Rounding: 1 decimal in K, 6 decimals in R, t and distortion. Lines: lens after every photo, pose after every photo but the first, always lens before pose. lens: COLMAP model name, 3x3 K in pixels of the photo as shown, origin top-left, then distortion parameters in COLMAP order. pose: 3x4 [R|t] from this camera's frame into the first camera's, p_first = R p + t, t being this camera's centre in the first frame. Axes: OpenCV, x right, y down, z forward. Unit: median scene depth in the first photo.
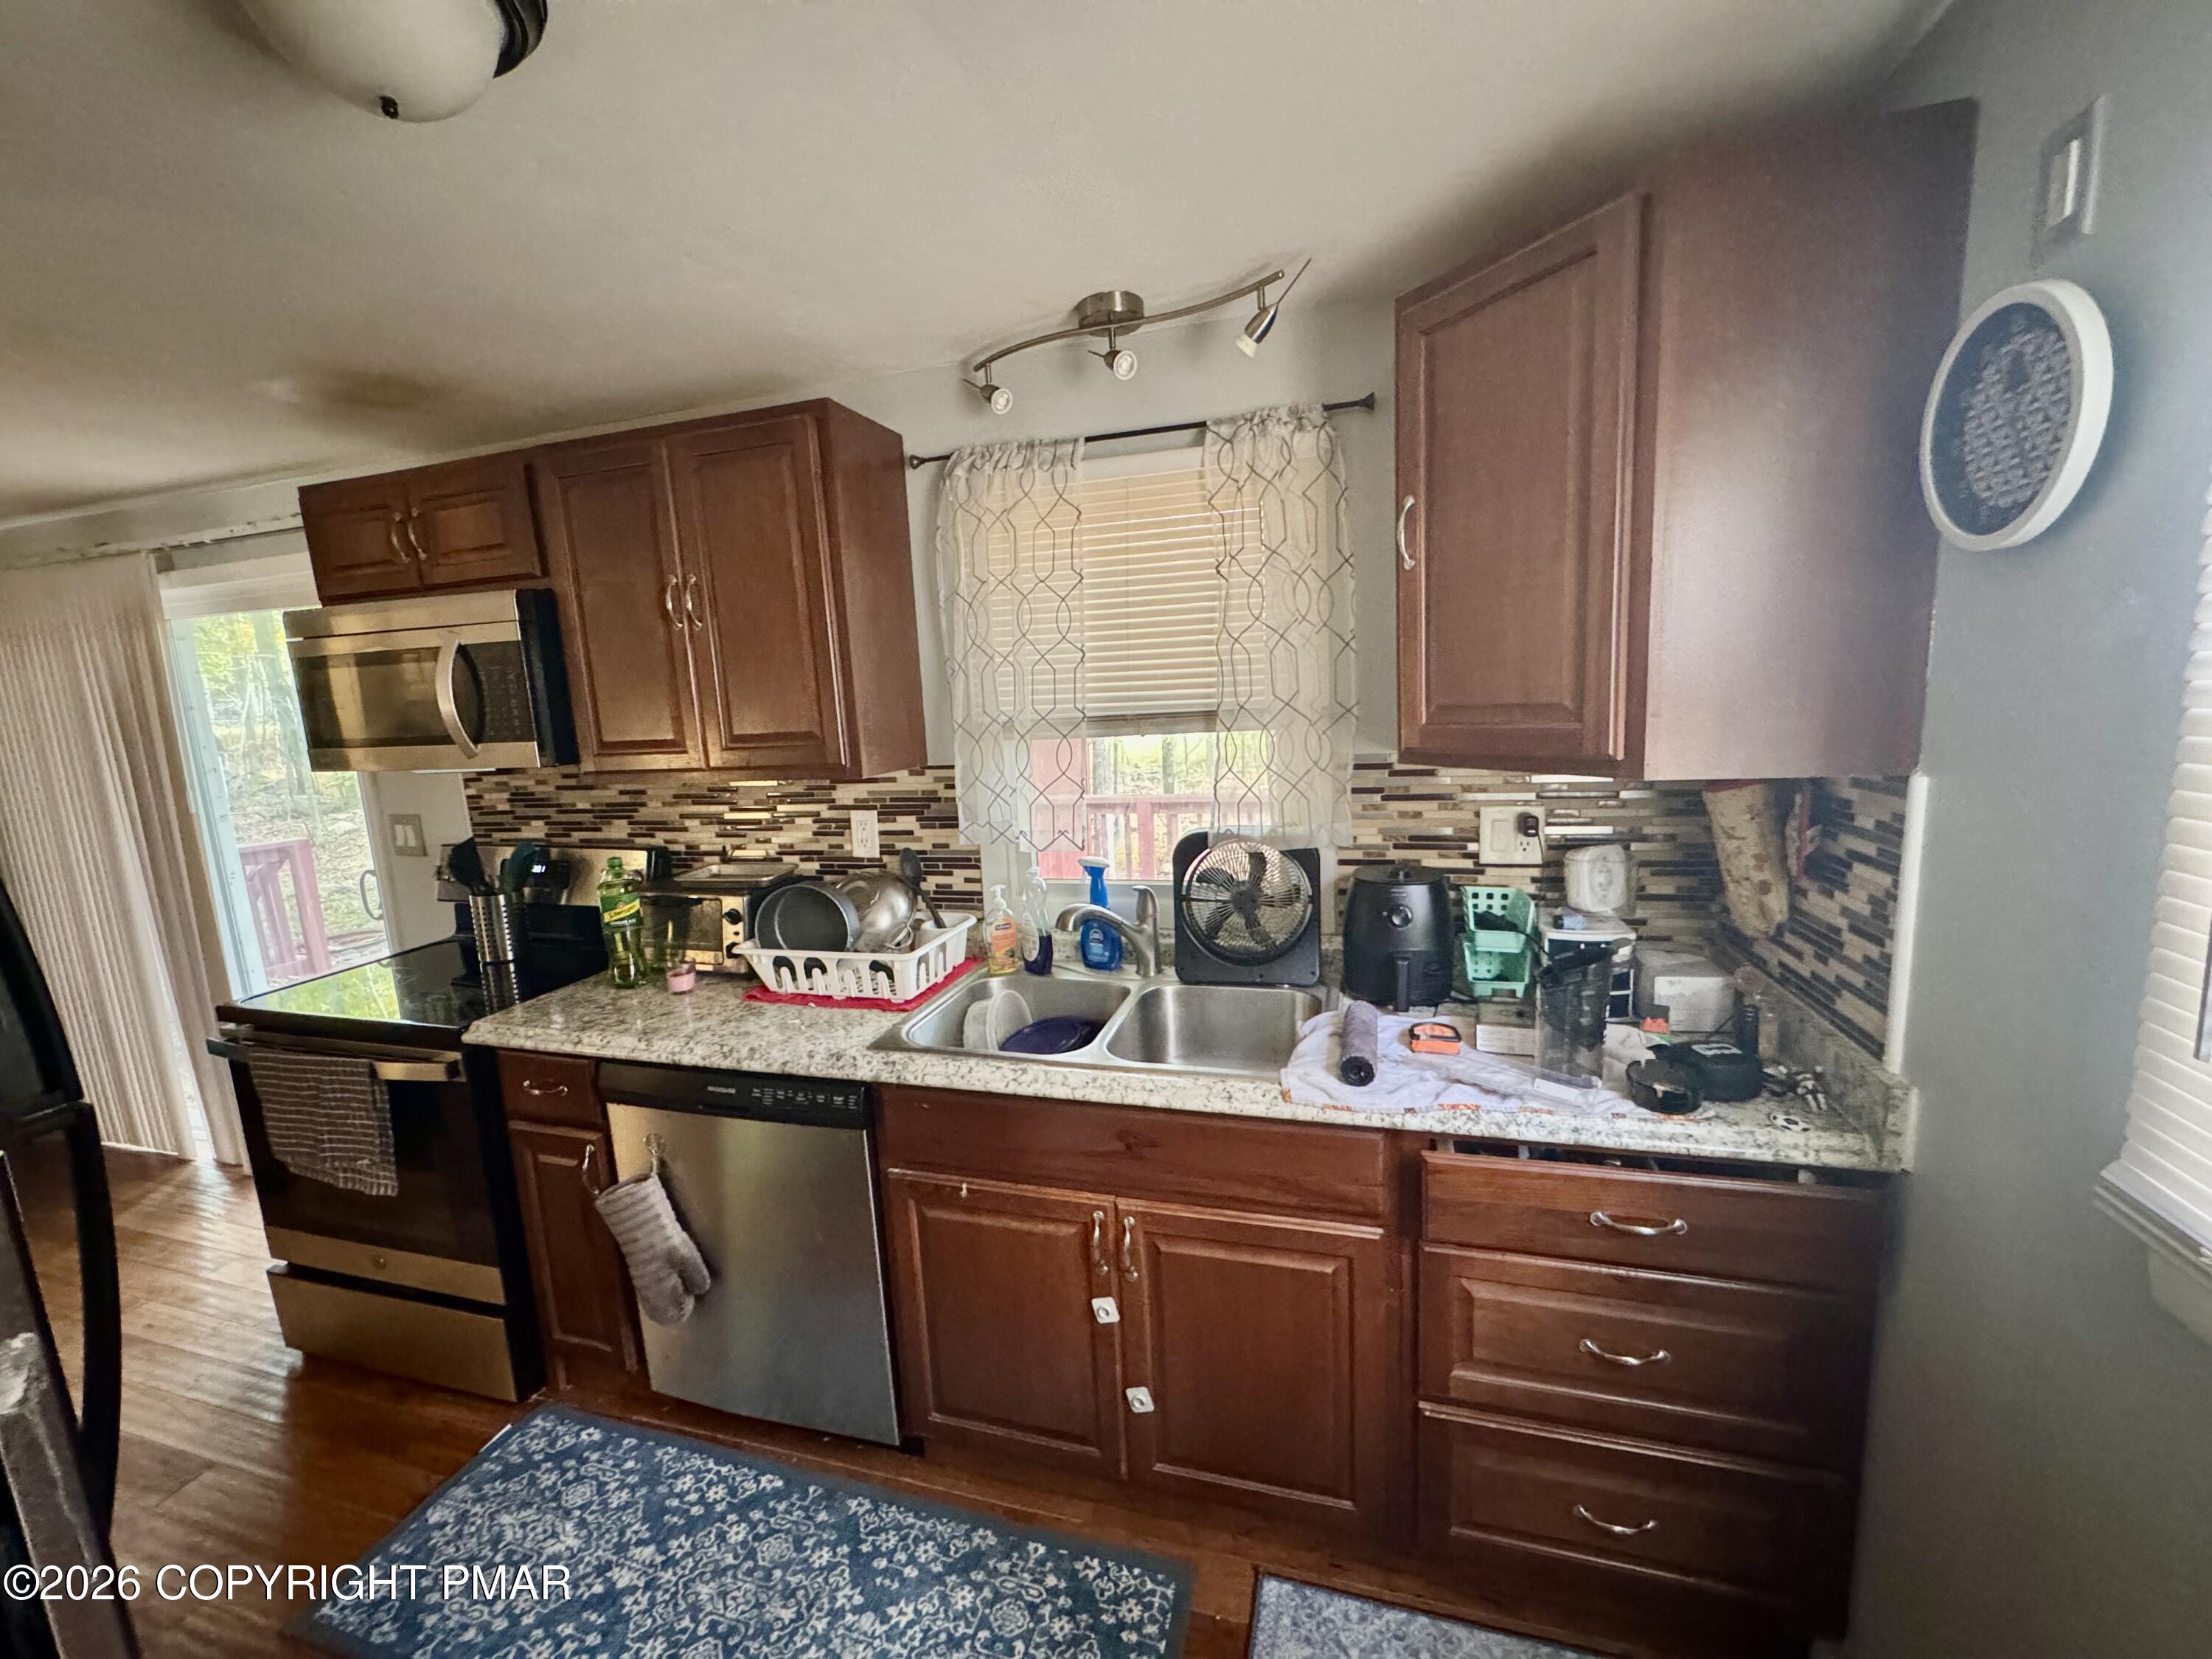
lens RADIAL K [[887.8, 0, 1107.0], [0, 887.8, 825.7], [0, 0, 1]] dist [-0.003041, 0.000478]
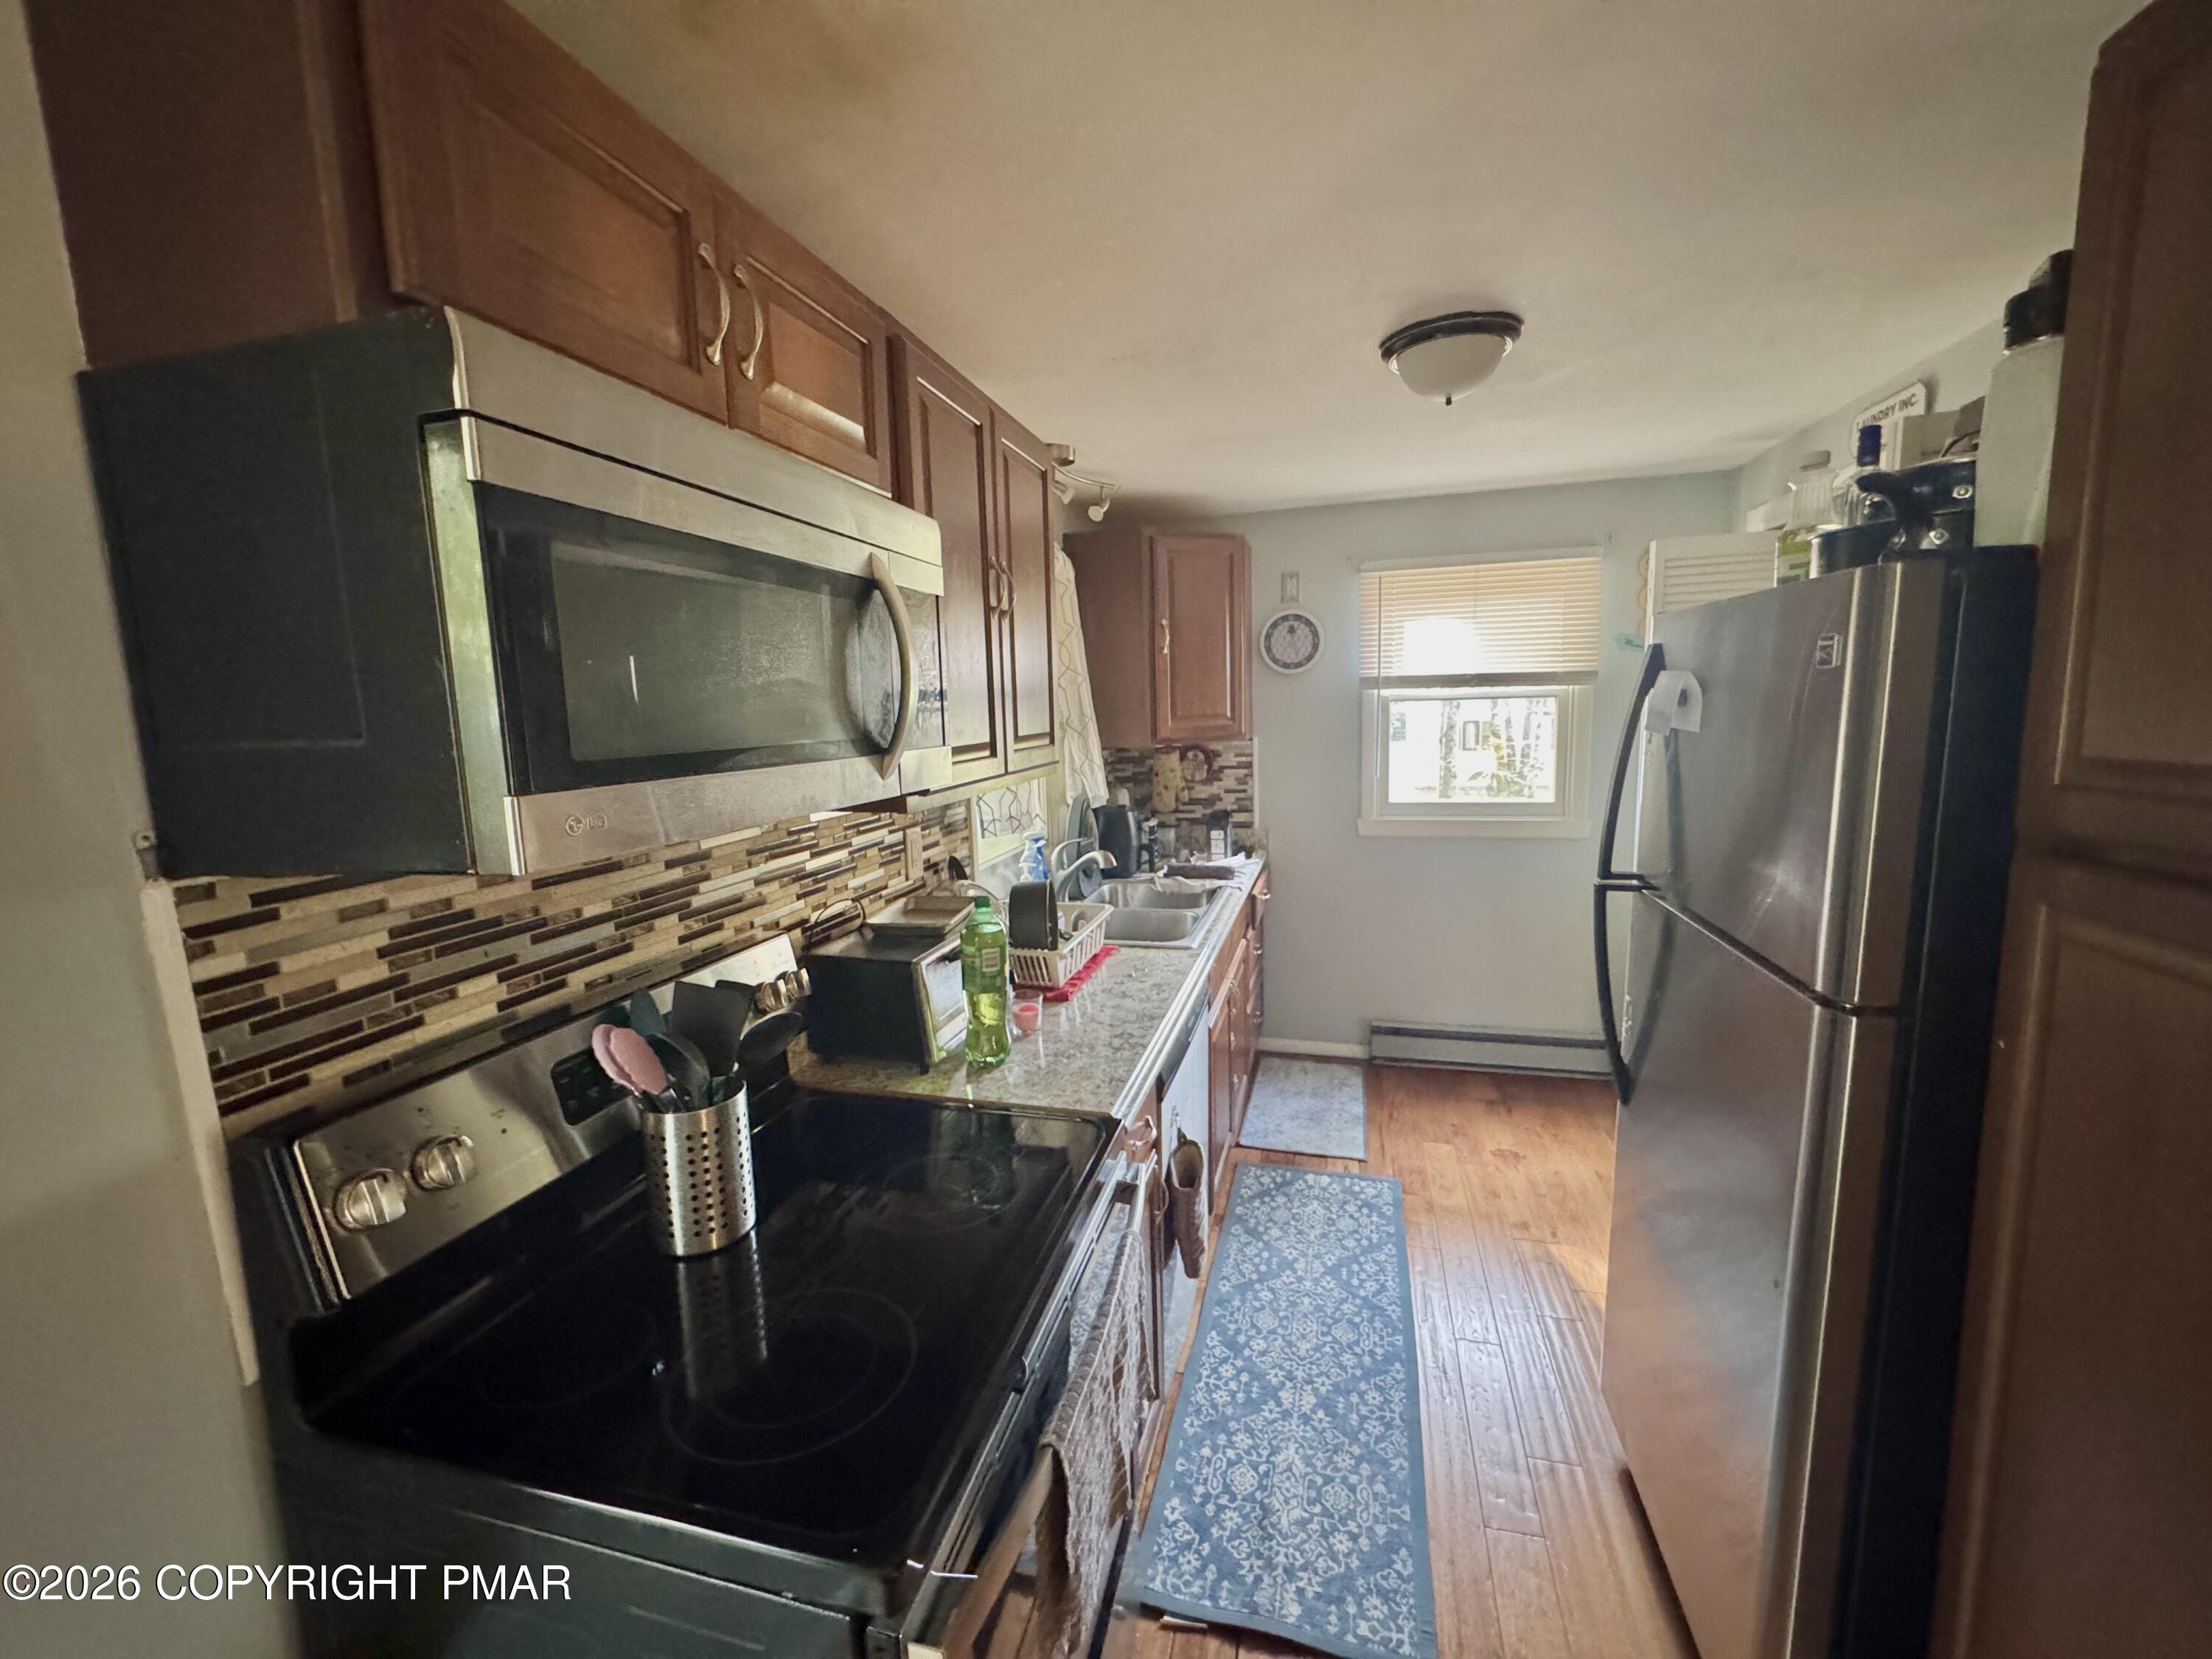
lens RADIAL K [[887.8, 0, 1101.4], [0, 887.8, 824.4], [0, 0, 1]] dist [-0.003041, 0.000478]
pose [[-0.023315, -0.086150, 0.996009, -1.149988], [0.183286, 0.979025, 0.088972, -0.064447], [-0.982783, 0.184629, -0.007036, 0.775644]]
